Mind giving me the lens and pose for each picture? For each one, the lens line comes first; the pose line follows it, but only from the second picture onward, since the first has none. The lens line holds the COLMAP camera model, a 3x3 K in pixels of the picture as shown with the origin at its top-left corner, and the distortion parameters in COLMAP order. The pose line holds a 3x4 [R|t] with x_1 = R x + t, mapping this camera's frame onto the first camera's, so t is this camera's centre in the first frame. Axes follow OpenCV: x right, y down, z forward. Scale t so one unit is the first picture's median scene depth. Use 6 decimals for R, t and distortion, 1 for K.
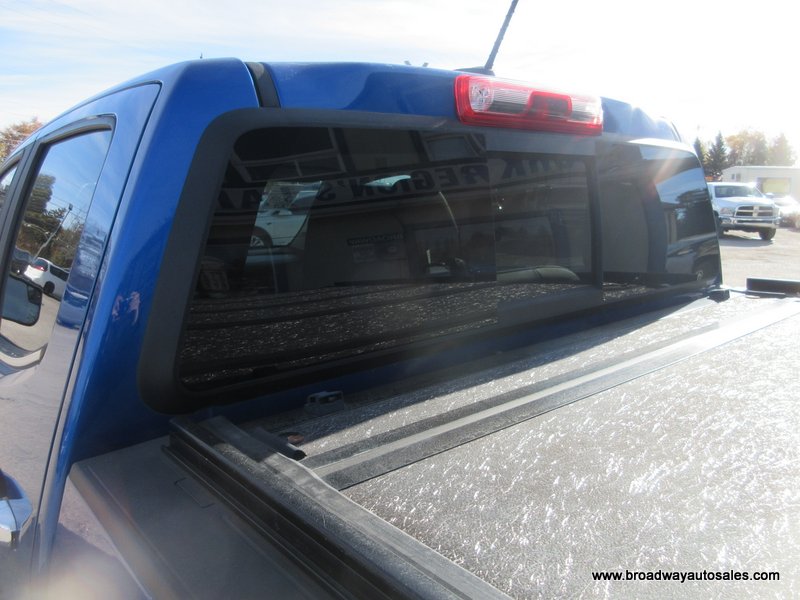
lens RADIAL K [[602.1, 0, 400.0], [0, 602.1, 300.0], [0, 0, 1]] dist [0.014071, -0.000908]
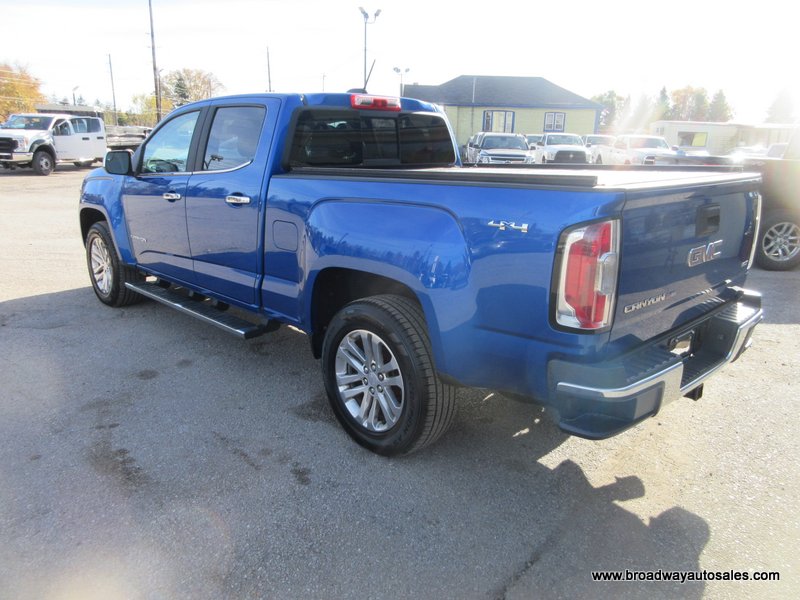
lens RADIAL K [[602.1, 0, 400.0], [0, 602.1, 300.0], [0, 0, 1]] dist [0.014071, -0.000908]
pose [[0.997104, 0.008052, 0.075626, 0.050892], [-0.014562, 0.996195, 0.085925, 0.224716], [-0.074646, -0.086777, 0.993427, -1.133211]]
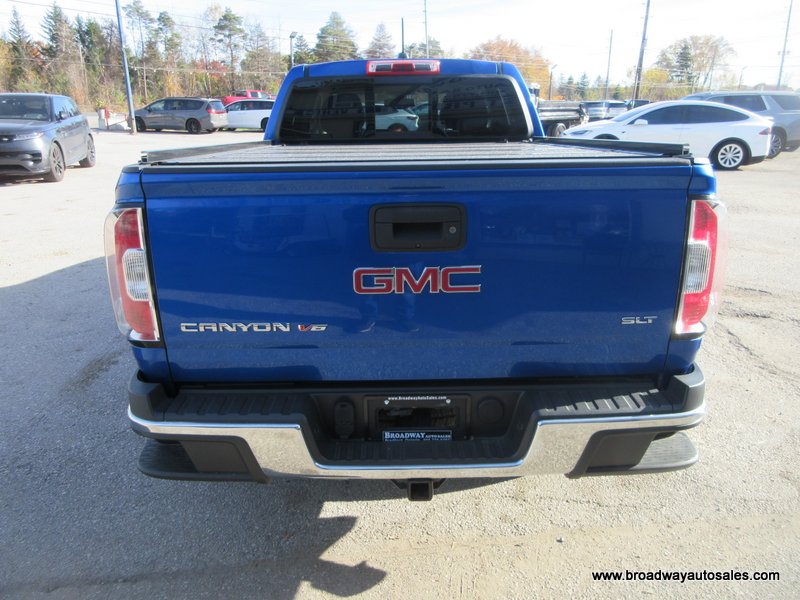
lens RADIAL K [[602.1, 0, 400.0], [0, 602.1, 300.0], [0, 0, 1]] dist [0.014071, -0.000908]
pose [[0.774220, 0.195913, -0.601831, 1.046291], [-0.111886, 0.978276, 0.174521, 0.132242], [0.622948, -0.067781, 0.779321, -0.656929]]
